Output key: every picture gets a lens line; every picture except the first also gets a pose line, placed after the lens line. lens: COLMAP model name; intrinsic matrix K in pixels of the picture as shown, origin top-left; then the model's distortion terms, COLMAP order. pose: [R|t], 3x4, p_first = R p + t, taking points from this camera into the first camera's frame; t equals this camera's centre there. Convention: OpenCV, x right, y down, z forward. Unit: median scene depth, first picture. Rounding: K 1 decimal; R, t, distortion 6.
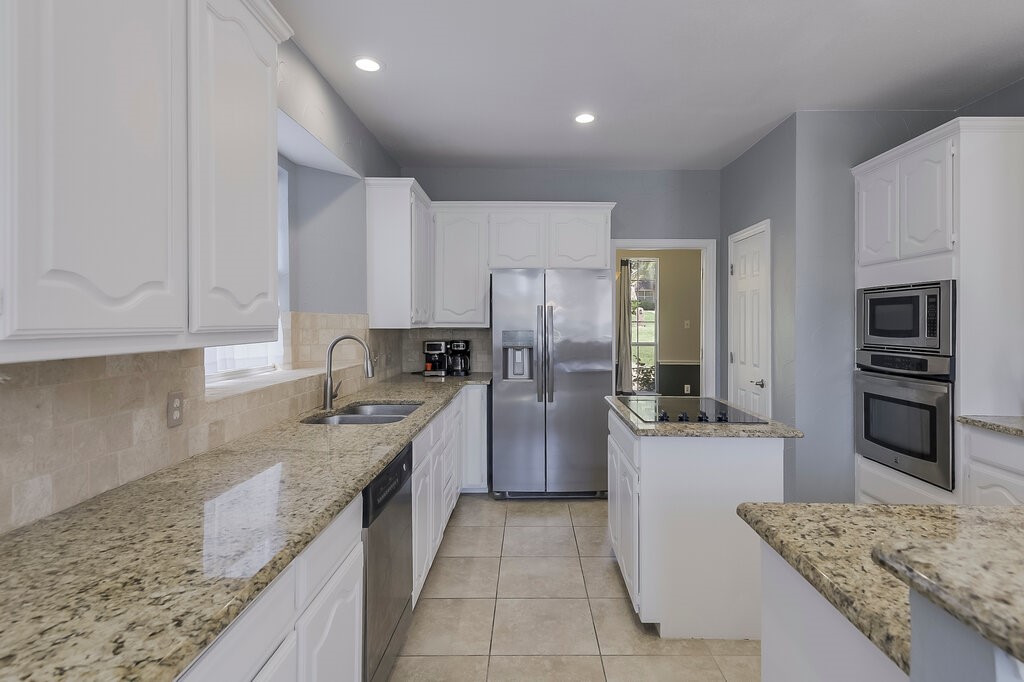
lens RADIAL K [[533.4, 0, 522.1], [0, 533.4, 323.3], [0, 0, 1]] dist [0.039753, -0.005271]
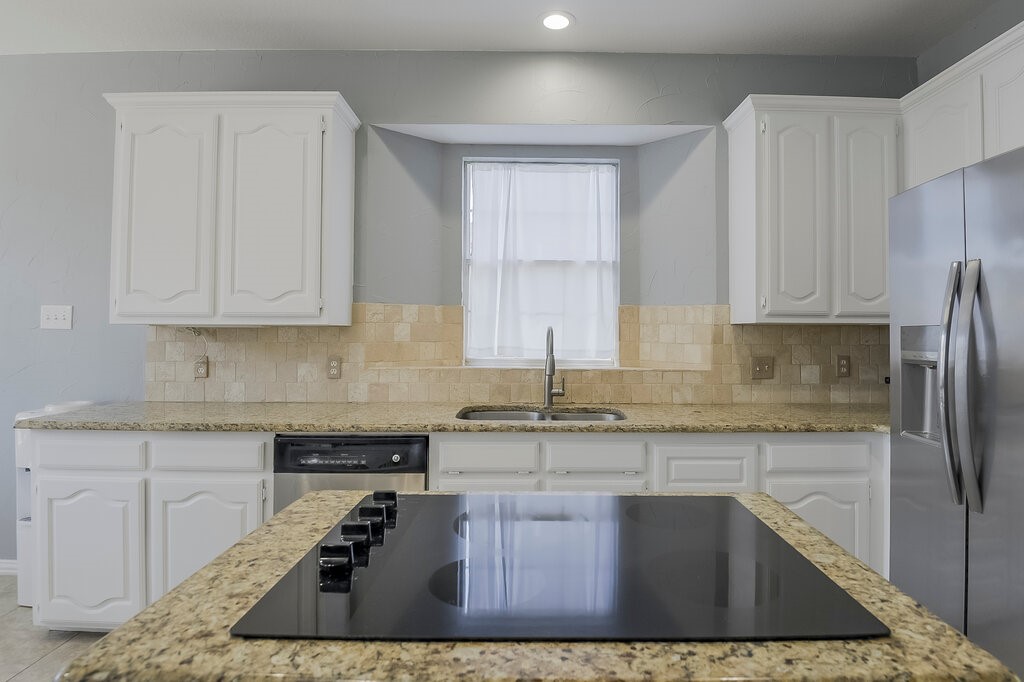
lens RADIAL K [[564.2, 0, 539.8], [0, 564.2, 320.9], [0, 0, 1]] dist [-0.003485, -0.006360]
pose [[0.022791, -0.018481, -0.999569, 0.543873], [-0.007834, 0.999795, -0.018664, 0.025098], [0.999710, 0.008256, 0.022642, 0.828396]]
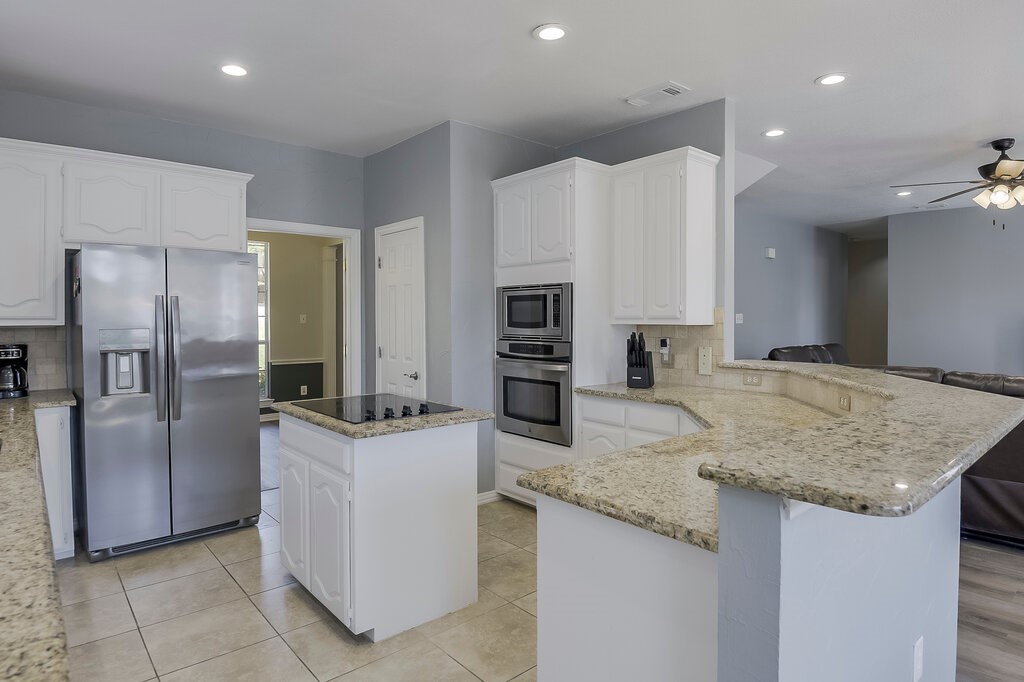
lens RADIAL K [[587.8, 0, 519.5], [0, 587.8, 322.3], [0, 0, 1]] dist [0.008468, -0.010608]
pose [[0.751998, -0.010468, 0.659083, -0.175297], [0.005306, 0.999938, 0.009828, -0.000303], [-0.659144, -0.003894, 0.752006, 0.030766]]
